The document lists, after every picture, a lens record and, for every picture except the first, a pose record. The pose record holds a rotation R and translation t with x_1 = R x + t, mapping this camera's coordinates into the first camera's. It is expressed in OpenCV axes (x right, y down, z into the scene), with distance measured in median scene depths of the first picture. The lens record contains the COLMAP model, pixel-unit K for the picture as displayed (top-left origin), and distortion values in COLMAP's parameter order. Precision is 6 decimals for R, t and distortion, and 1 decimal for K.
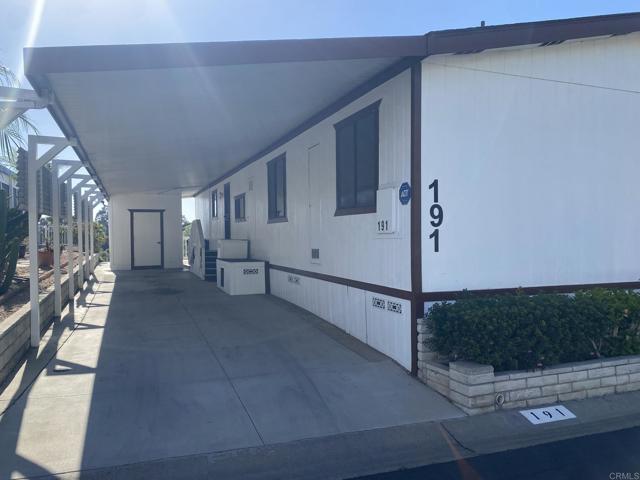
lens RADIAL K [[484.8, 0, 322.7], [0, 484.8, 237.3], [0, 0, 1]] dist [0.043873, -0.060845]
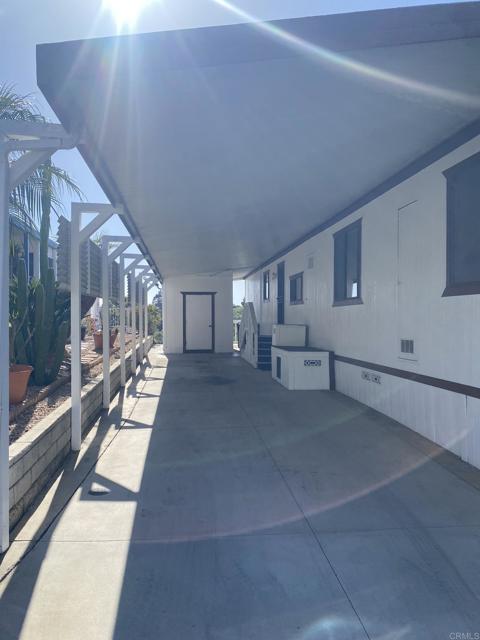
lens RADIAL K [[484.8, 0, 240.1], [0, 484.8, 319.6], [0, 0, 1]] dist [0.043873, -0.060845]
pose [[0.967061, 0.009816, -0.254356, -0.073411], [-0.010206, 0.999948, -0.000212, -0.005237], [0.254341, 0.002801, 0.967111, 0.187283]]
